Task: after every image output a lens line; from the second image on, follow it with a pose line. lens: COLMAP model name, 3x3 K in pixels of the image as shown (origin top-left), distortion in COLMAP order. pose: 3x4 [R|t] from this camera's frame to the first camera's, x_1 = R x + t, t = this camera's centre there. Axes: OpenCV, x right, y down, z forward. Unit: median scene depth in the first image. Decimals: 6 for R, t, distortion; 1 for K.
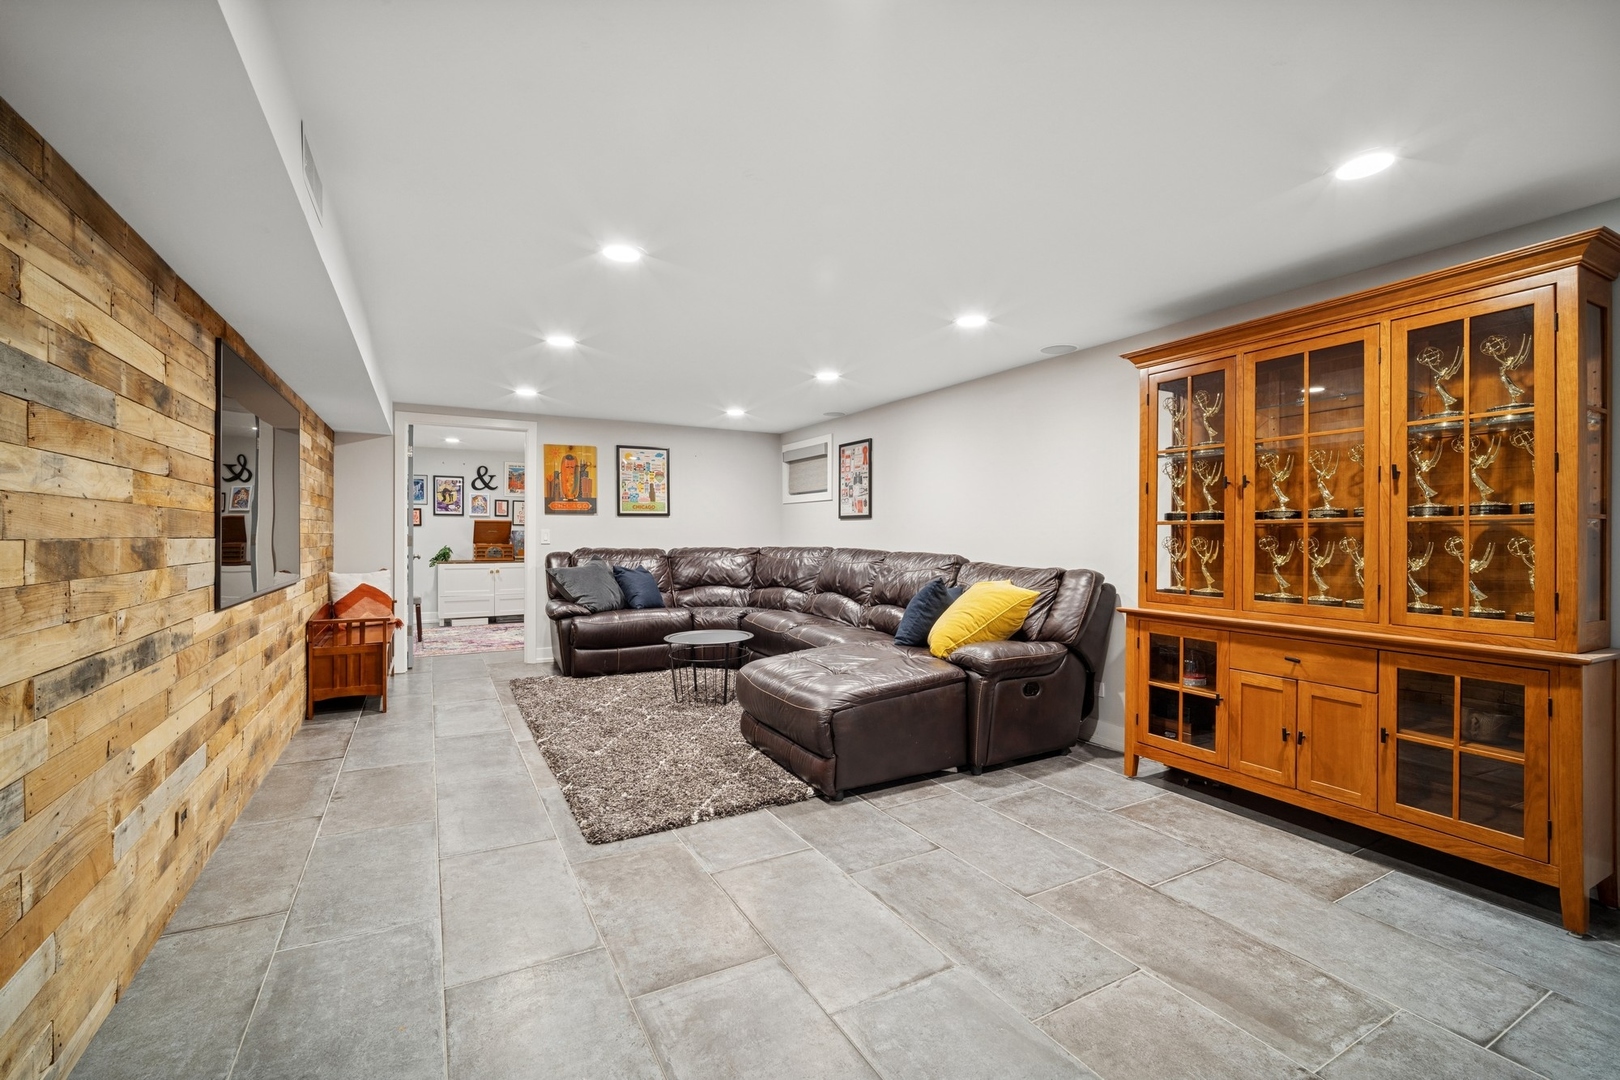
lens RADIAL K [[703.0, 0, 806.0], [0, 703.0, 535.0], [0, 0, 1]] dist [-0.009414, 0.001872]
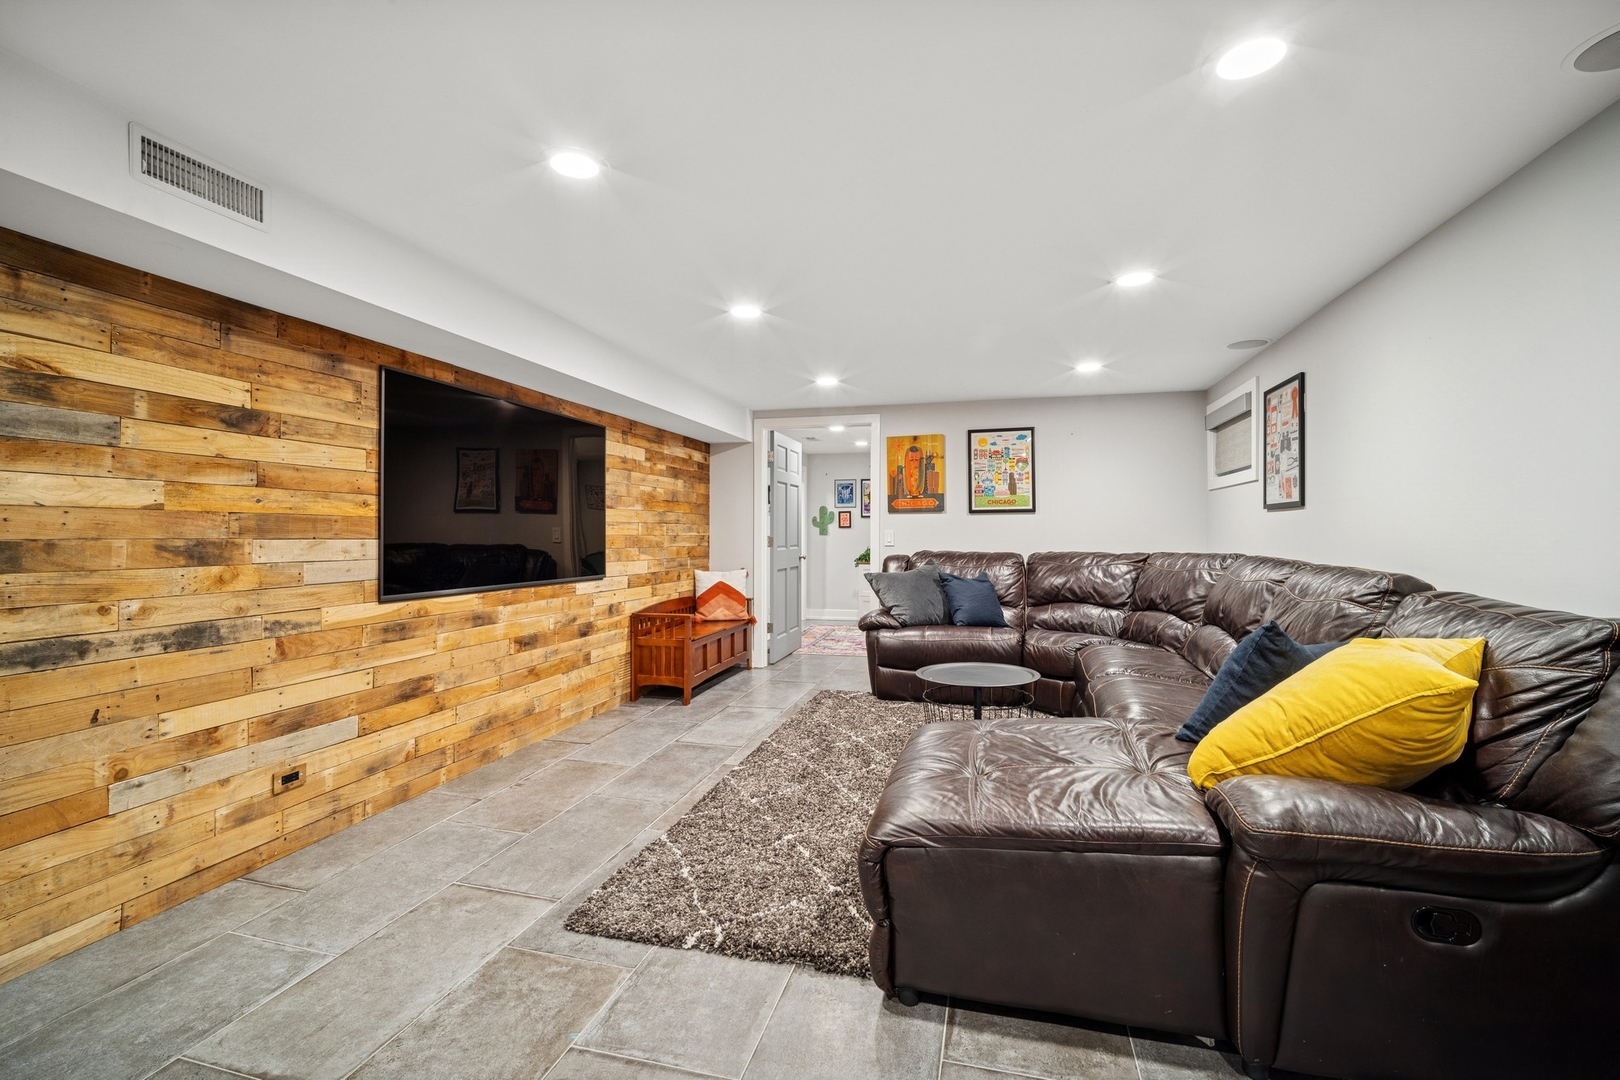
lens RADIAL K [[703.0, 0, 810.8], [0, 703.0, 534.2], [0, 0, 1]] dist [-0.009414, 0.001872]
pose [[0.720271, -0.004233, -0.693680, 0.191487], [0.002075, 0.999990, -0.003947, 0.000939], [0.693689, 0.001404, 0.720273, 0.268667]]
